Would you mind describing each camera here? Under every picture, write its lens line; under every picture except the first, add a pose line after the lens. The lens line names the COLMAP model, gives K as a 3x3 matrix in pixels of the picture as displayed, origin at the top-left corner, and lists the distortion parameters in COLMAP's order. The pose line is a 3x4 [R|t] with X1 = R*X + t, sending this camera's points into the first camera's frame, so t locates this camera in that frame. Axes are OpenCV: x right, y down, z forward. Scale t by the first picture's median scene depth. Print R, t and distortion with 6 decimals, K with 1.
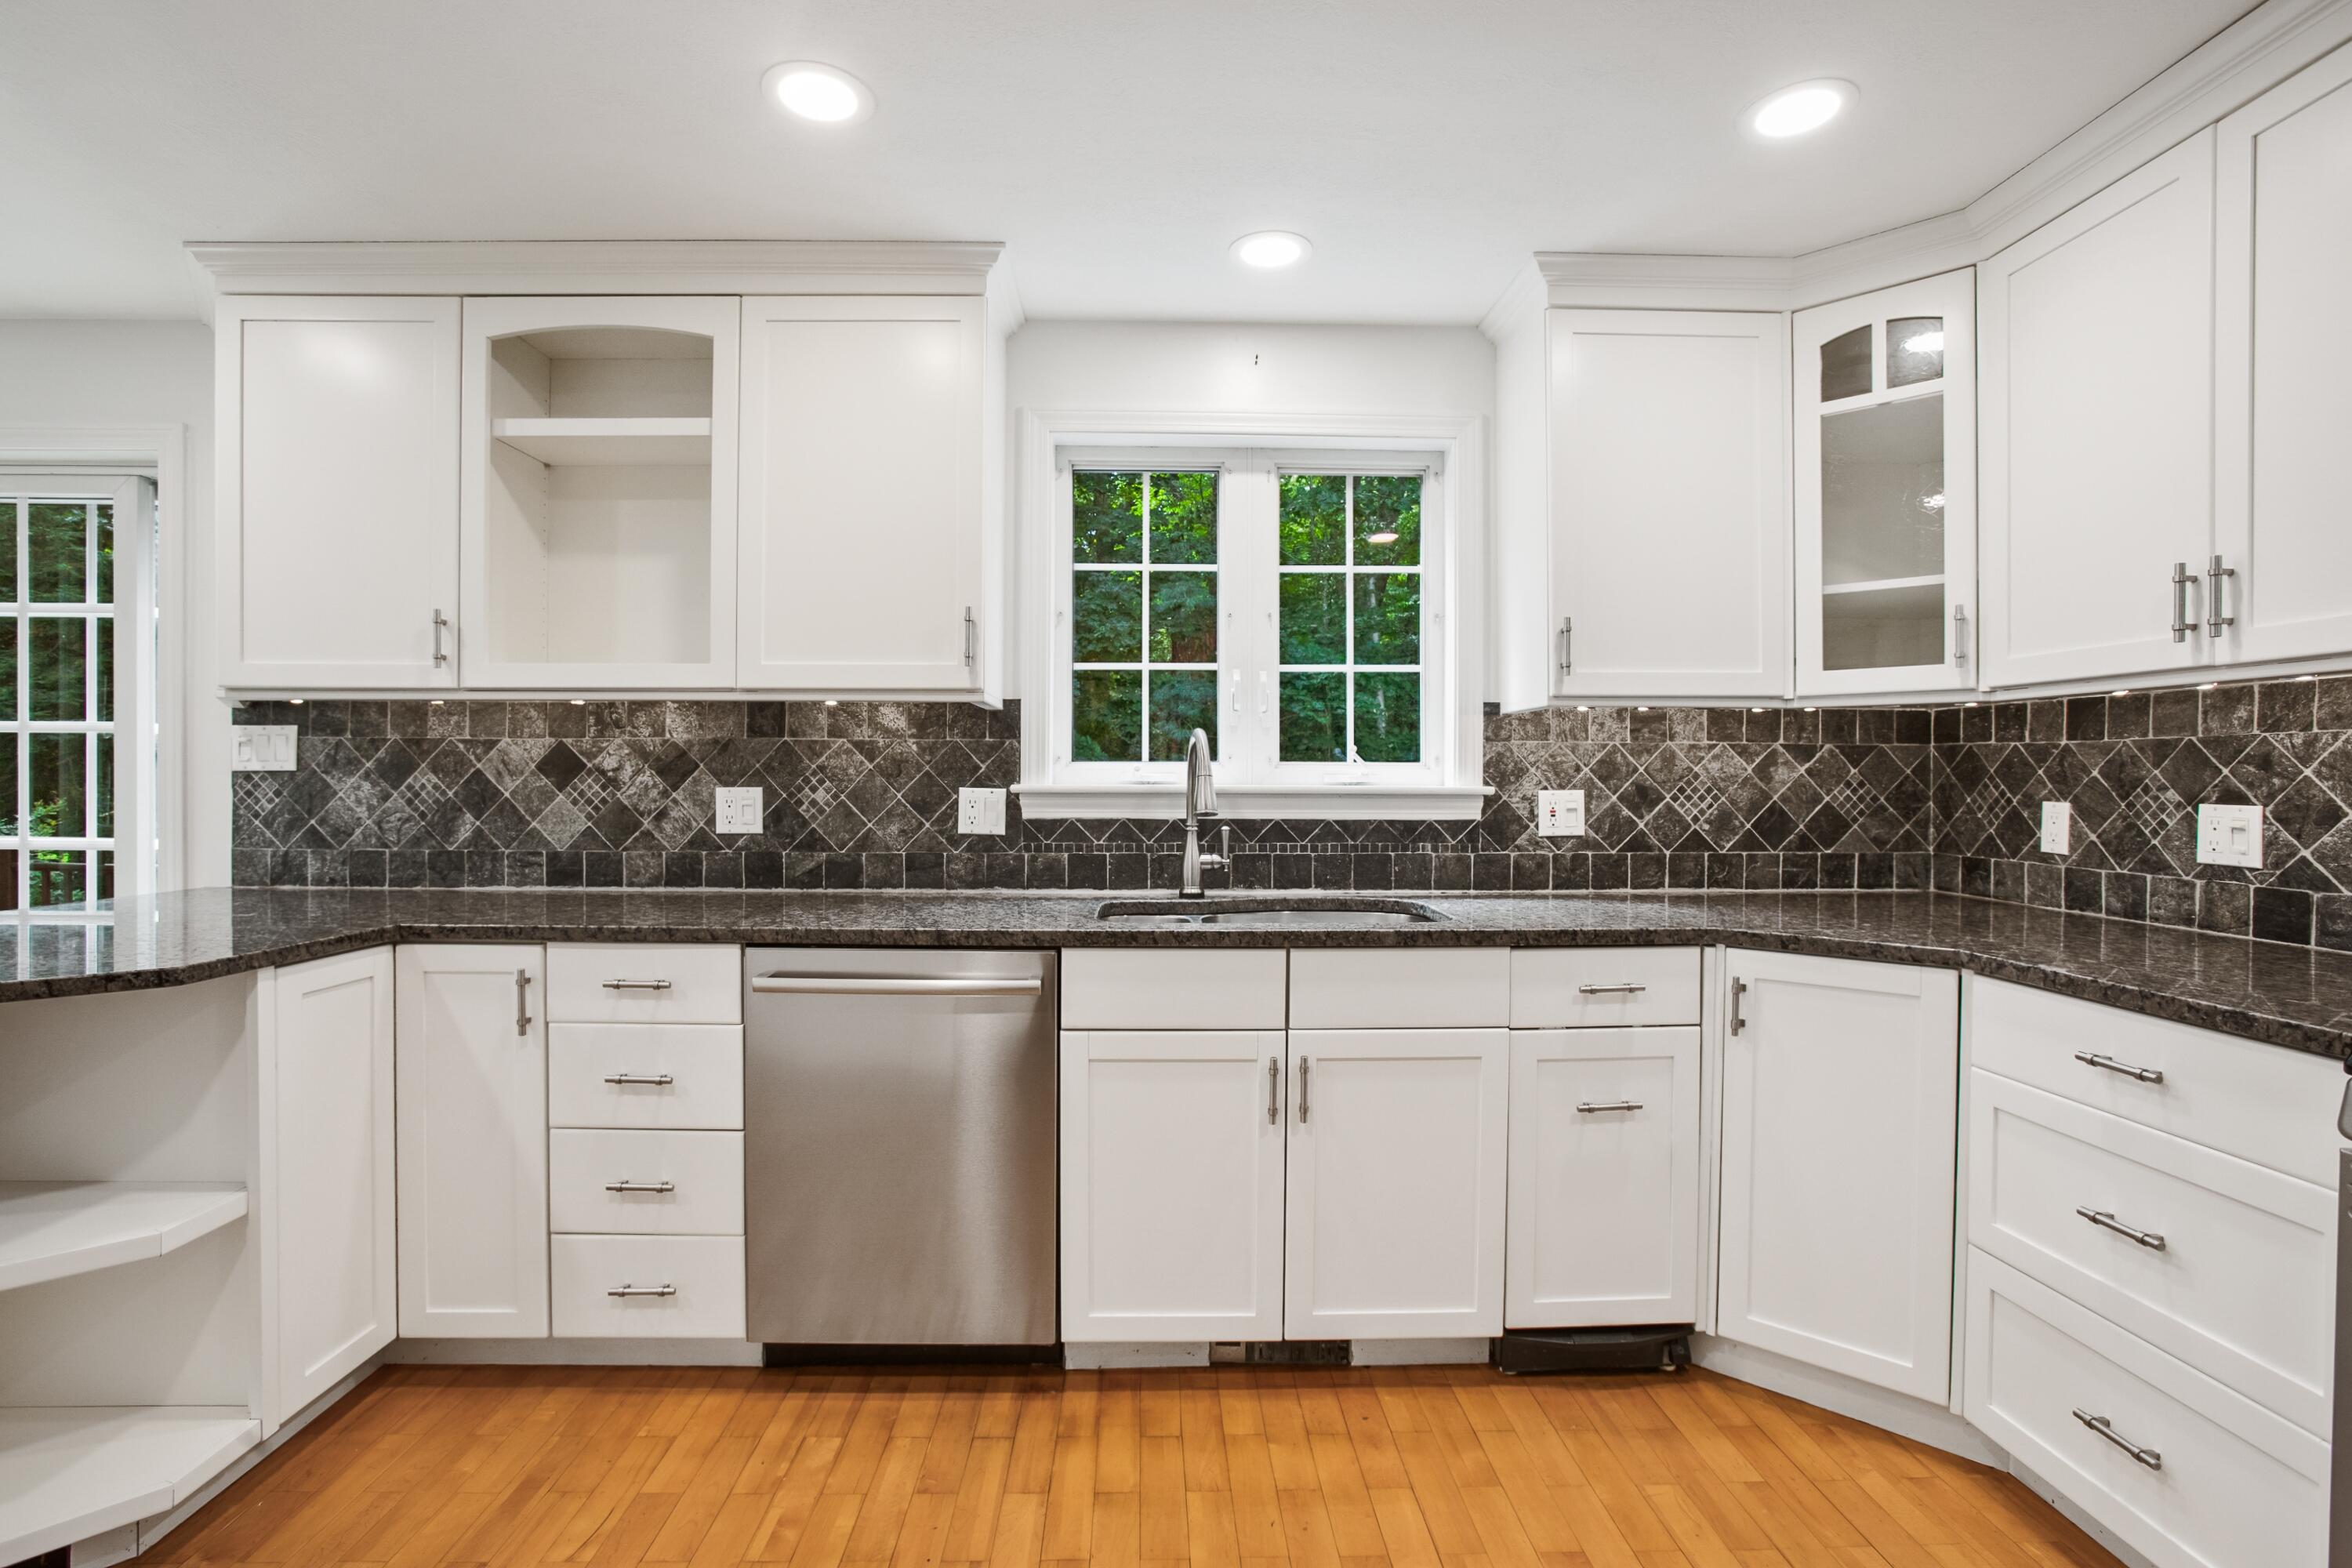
lens RADIAL K [[1092.5, 0, 1183.1], [0, 1092.5, 769.0], [0, 0, 1]] dist [-0.005228, -0.000183]
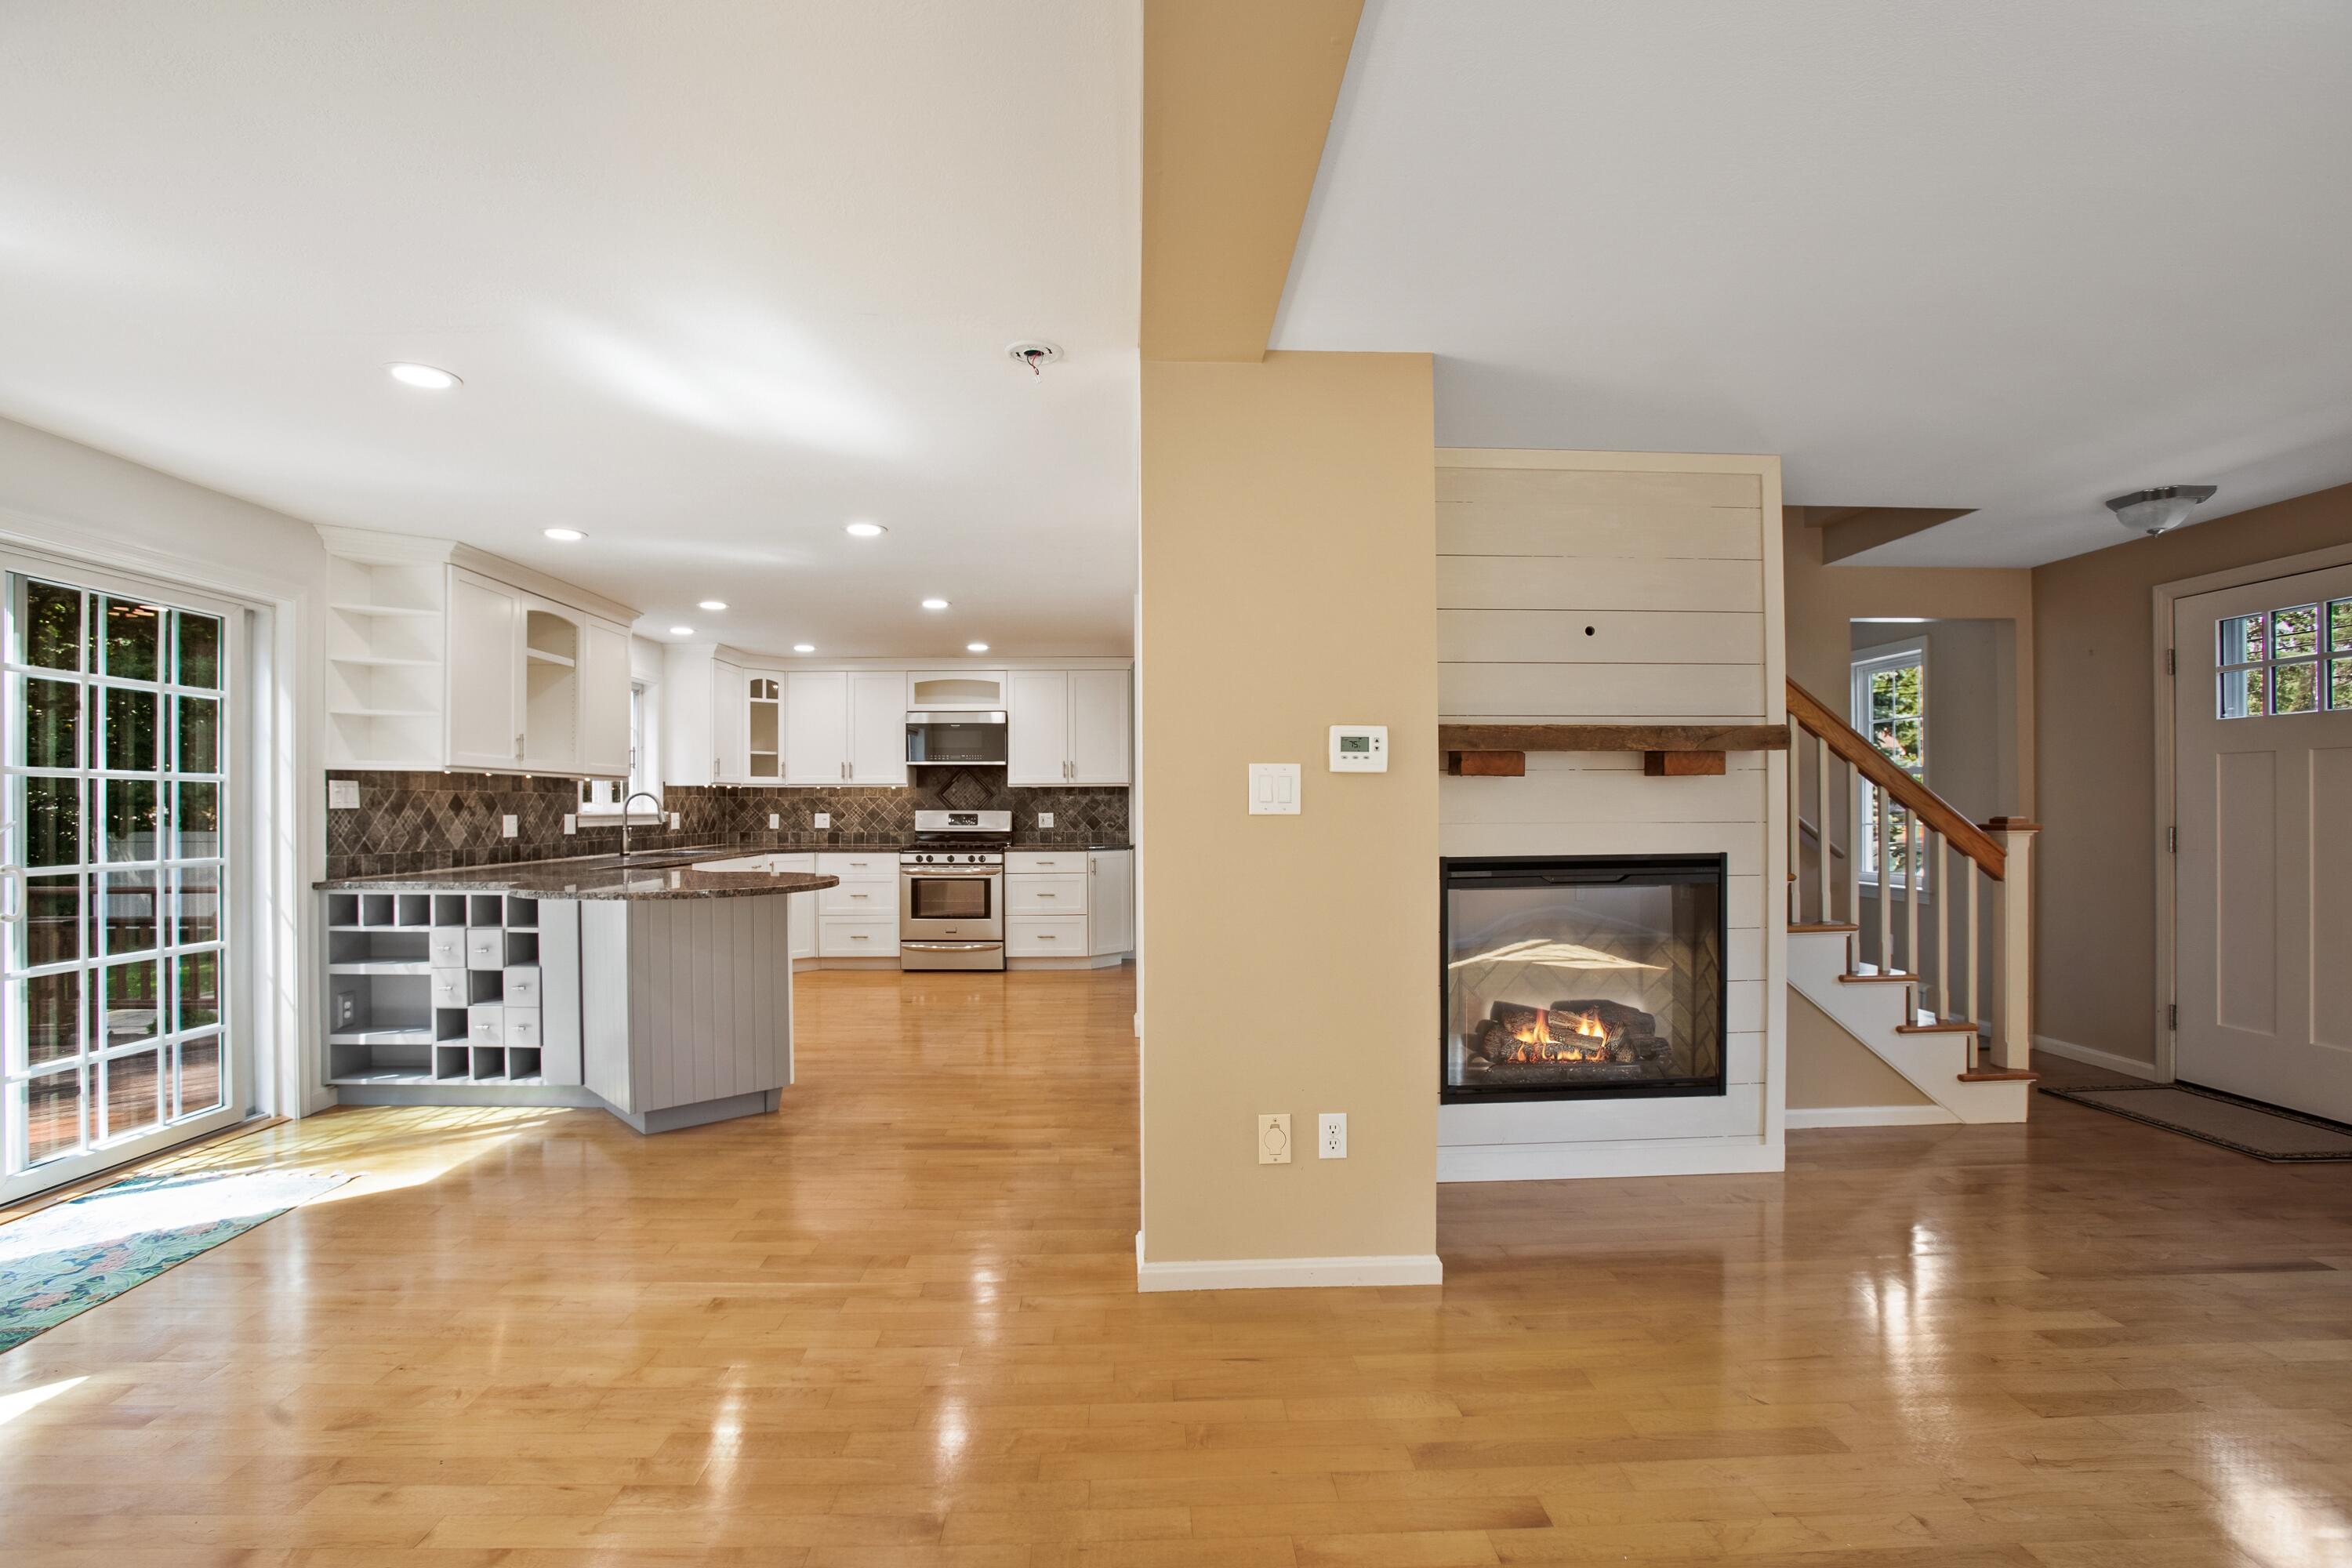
lens RADIAL K [[1092.5, 0, 1178.9], [0, 1092.5, 798.0], [0, 0, 1]] dist [-0.005228, -0.000183]
pose [[-0.016318, 0.003916, 0.999859, -2.513822], [-0.002341, 0.999989, -0.003955, -0.011094], [-0.999864, -0.002405, -0.016309, -0.247419]]
